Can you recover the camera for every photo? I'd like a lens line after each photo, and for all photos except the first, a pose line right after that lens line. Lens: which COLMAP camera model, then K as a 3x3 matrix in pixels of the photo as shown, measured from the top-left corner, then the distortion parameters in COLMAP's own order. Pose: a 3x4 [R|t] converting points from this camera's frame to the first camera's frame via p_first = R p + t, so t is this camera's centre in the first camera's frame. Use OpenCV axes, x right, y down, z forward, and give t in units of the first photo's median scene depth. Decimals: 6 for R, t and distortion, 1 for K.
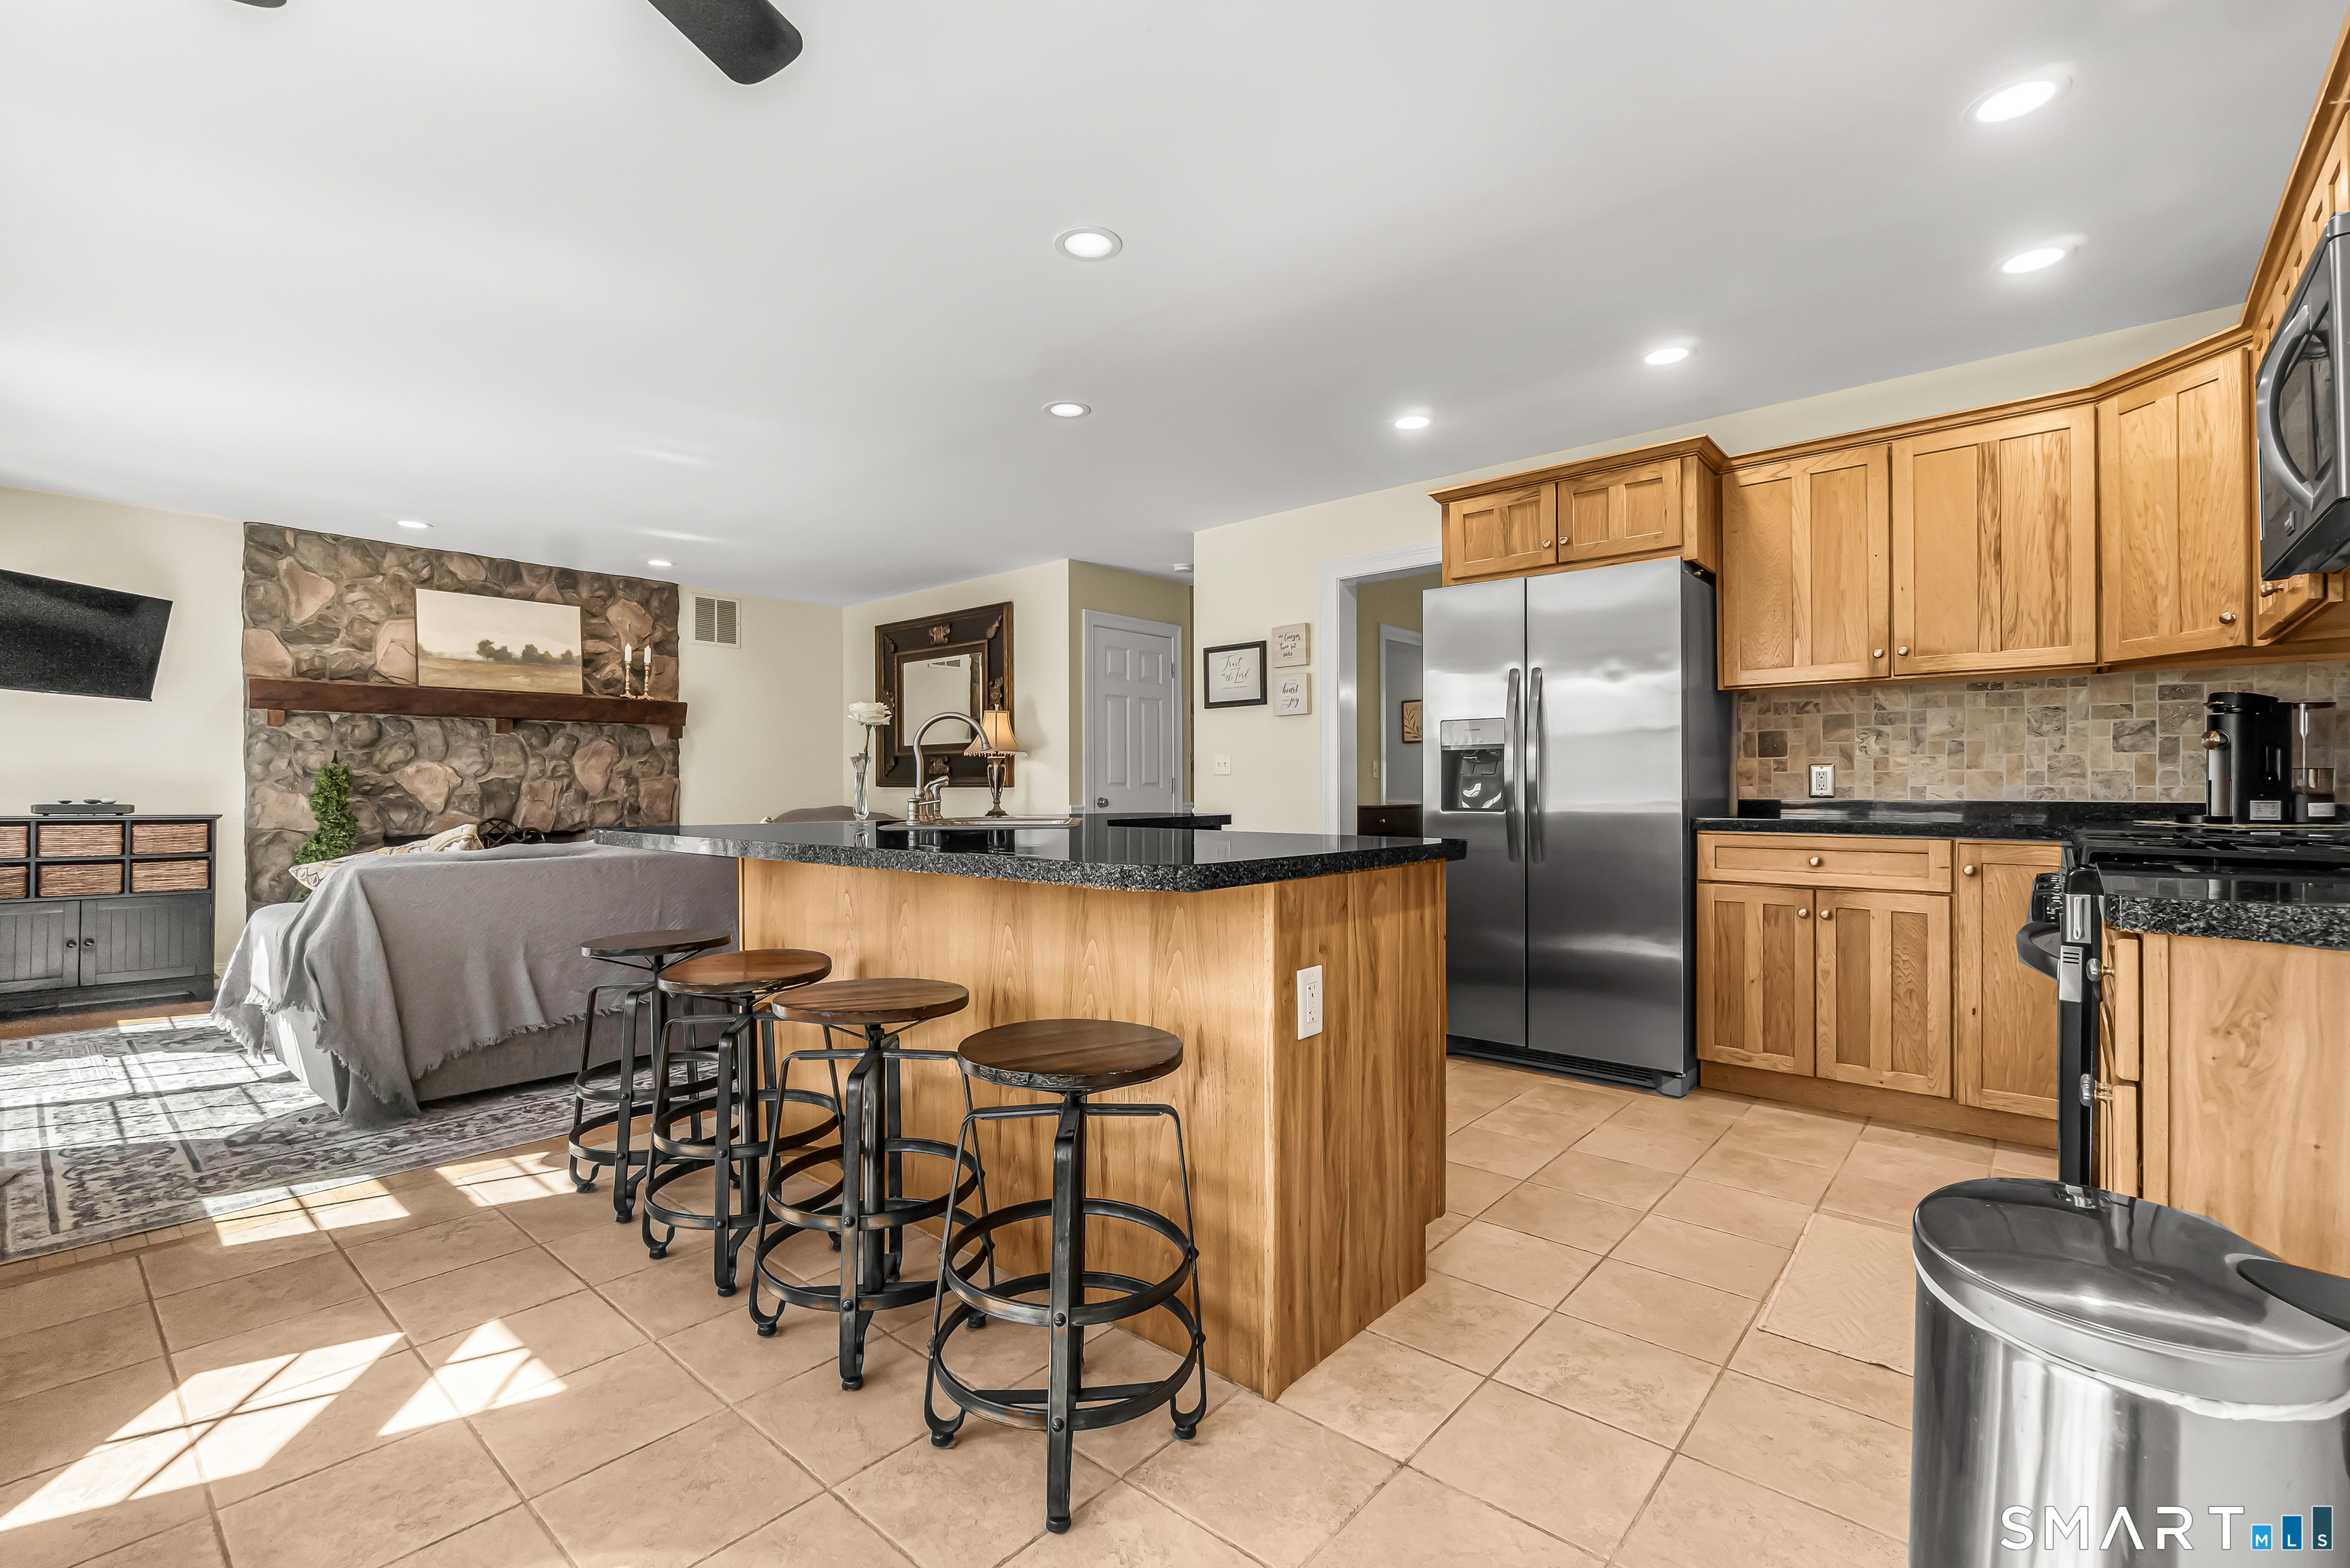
lens RADIAL K [[1028.3, 0, 1137.3], [0, 1028.3, 785.1], [0, 0, 1]] dist [-0.005186, 0.000732]
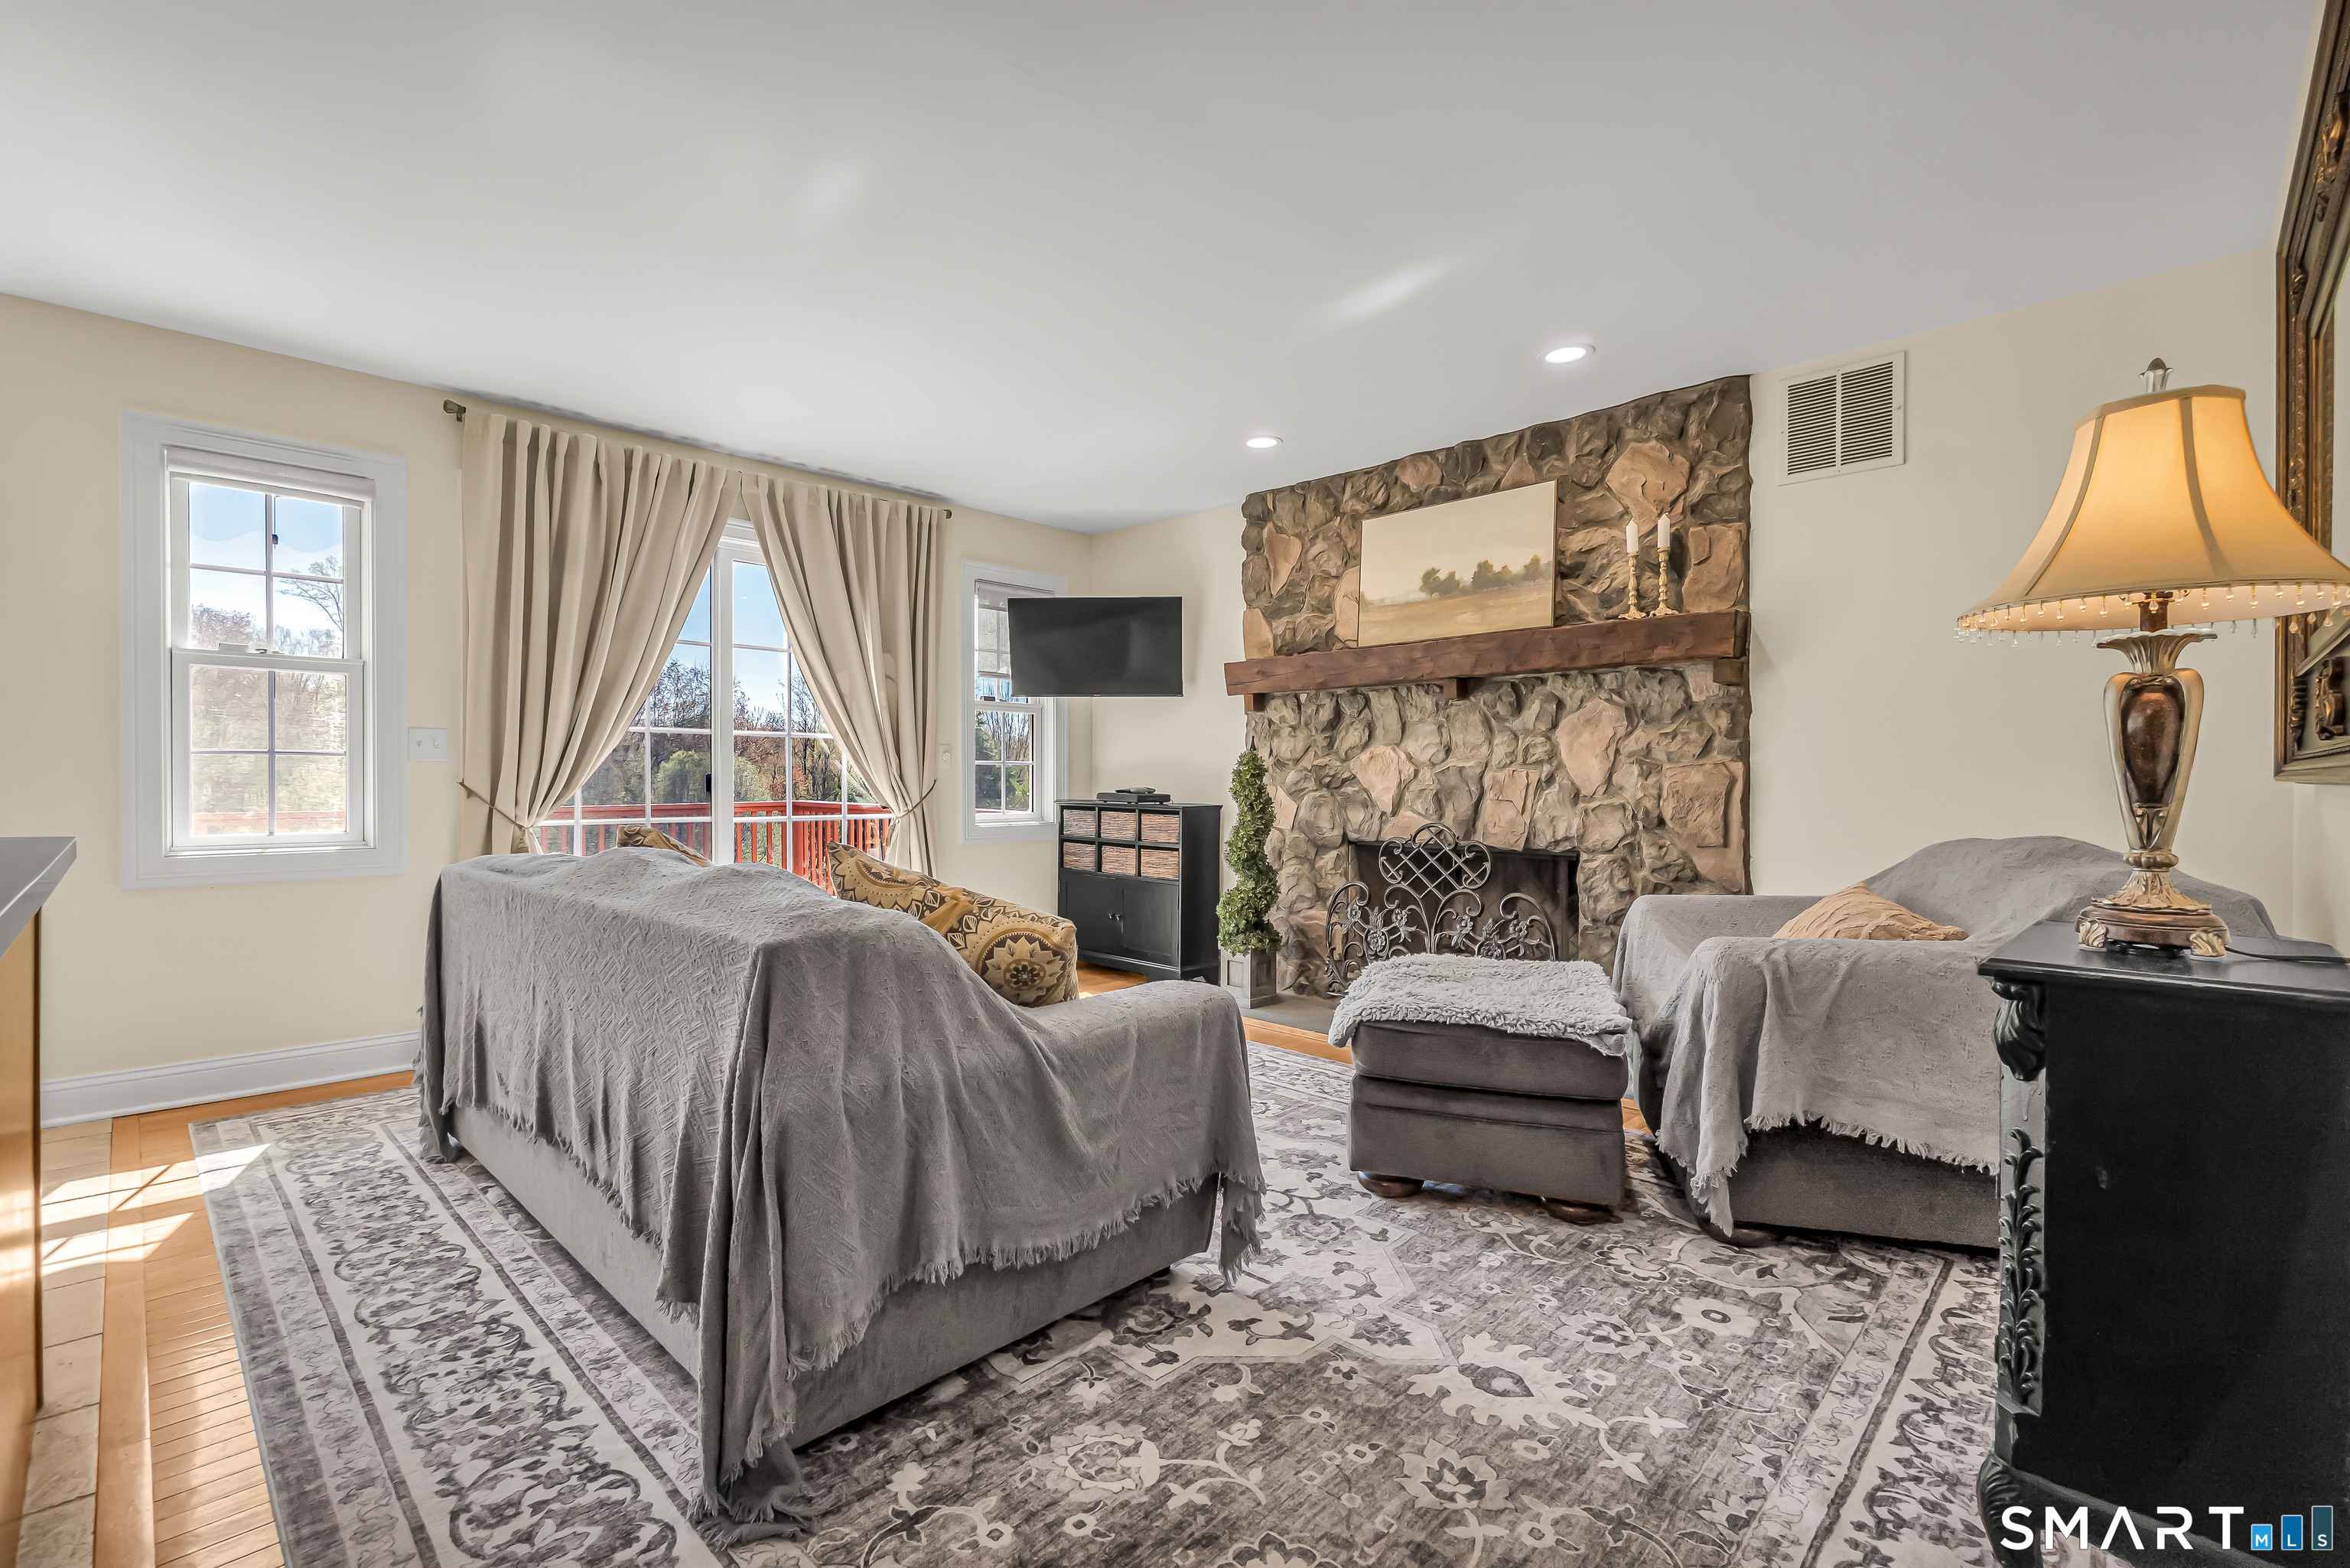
lens RADIAL K [[1029.9, 0, 1175.0], [0, 1029.9, 784.0], [0, 0, 1]] dist [0.001596, 0.000397]
pose [[-0.031846, 0.003650, -0.999486, 0.077632], [-0.003894, 0.999985, 0.003776, 0.003481], [0.999485, 0.004012, -0.031832, 0.921024]]
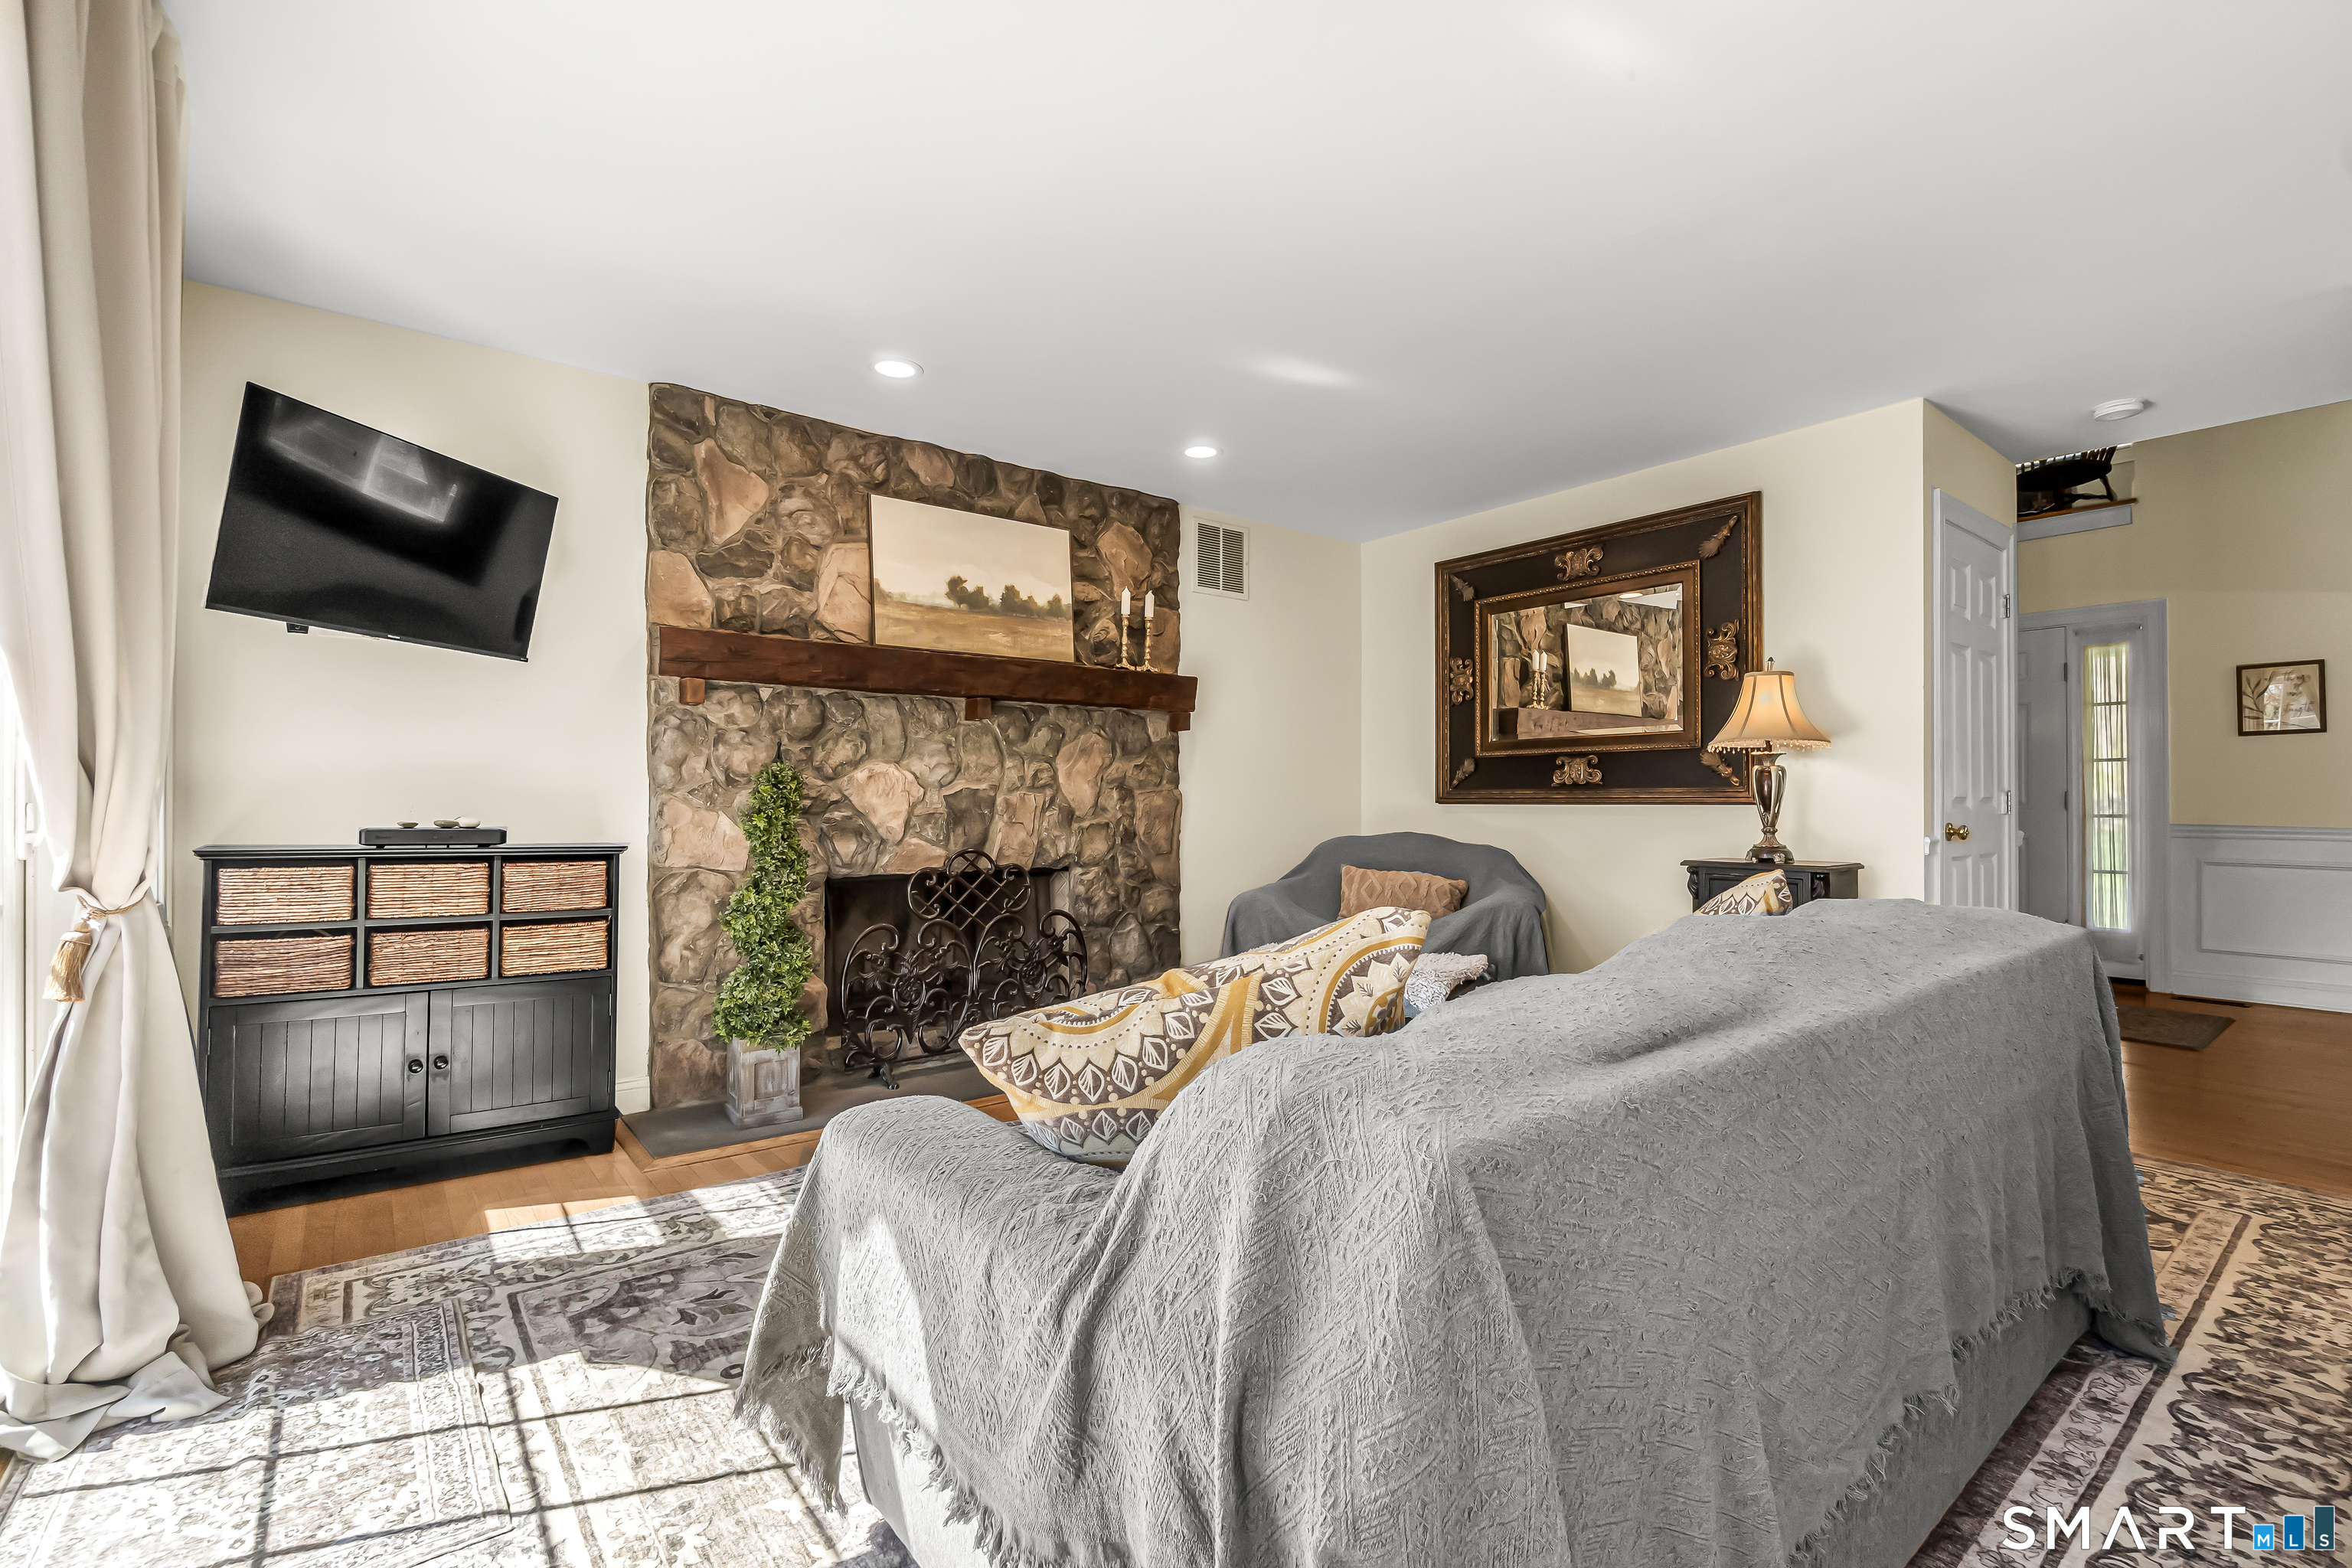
lens RADIAL K [[1044.1, 0, 1138.4], [0, 1044.1, 792.8], [0, 0, 1]] dist [0.001598, 0.000517]
pose [[0.984663, -0.003321, -0.174437, -0.440709], [0.001016, 0.999911, -0.013298, 0.005324], [0.174466, 0.012917, 0.984579, 0.400427]]
